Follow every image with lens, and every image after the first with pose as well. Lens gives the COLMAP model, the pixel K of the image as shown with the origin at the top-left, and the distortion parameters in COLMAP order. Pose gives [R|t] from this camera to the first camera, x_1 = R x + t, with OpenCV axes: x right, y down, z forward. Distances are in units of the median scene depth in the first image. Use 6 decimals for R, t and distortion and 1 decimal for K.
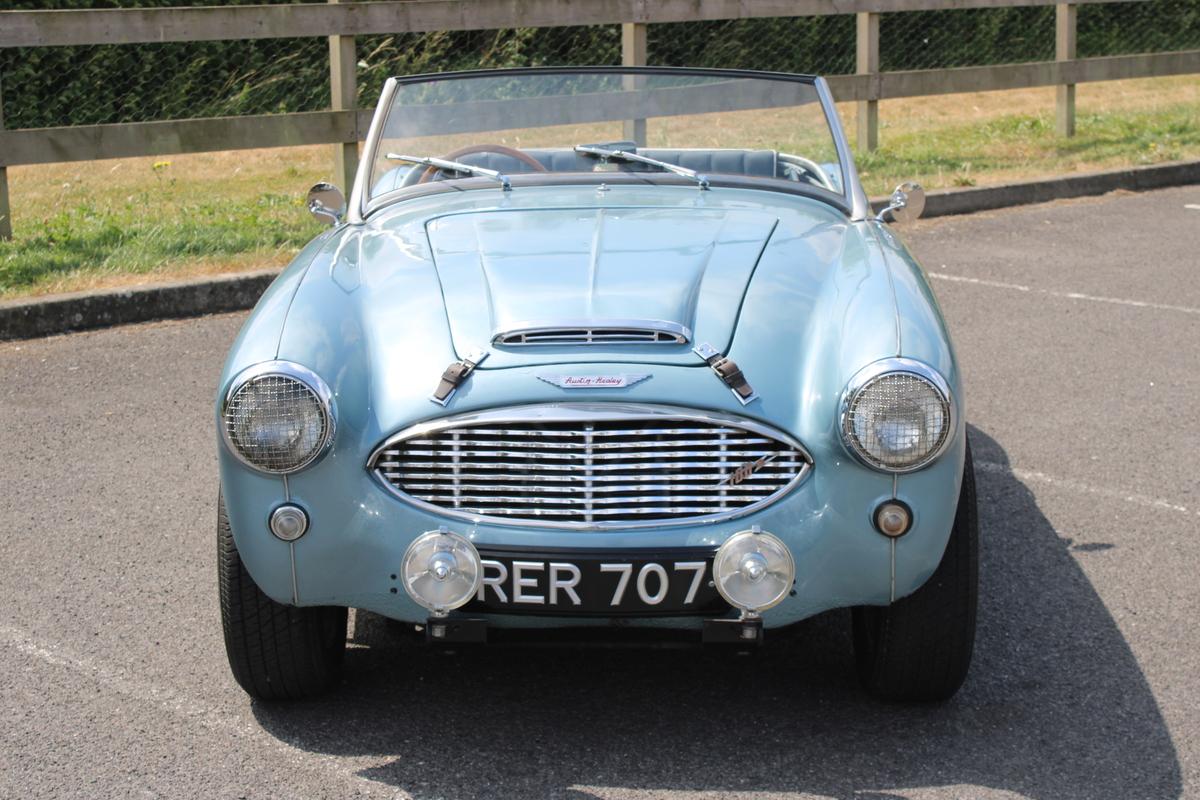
lens RADIAL K [[2303.0, 0, 601.3], [0, 2303.0, 450.6], [0, 0, 1]] dist [0.008452, 0.186606]
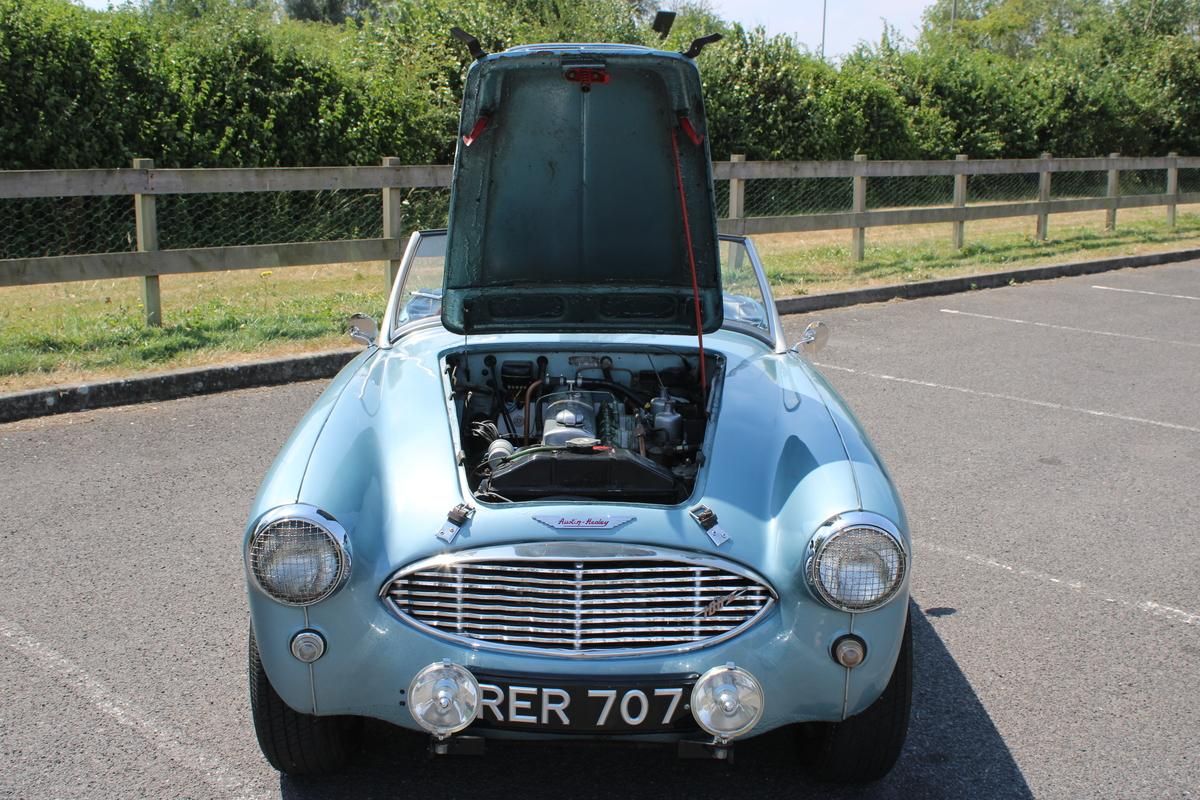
lens RADIAL K [[1323.9, 0, 595.7], [0, 1323.9, 427.1], [0, 0, 1]] dist [-0.104295, 0.157477]
pose [[0.999234, 0.016215, 0.035603, -0.020891], [-0.016409, 0.999852, 0.005150, -0.079040], [-0.035514, -0.005730, 0.999353, 0.356259]]
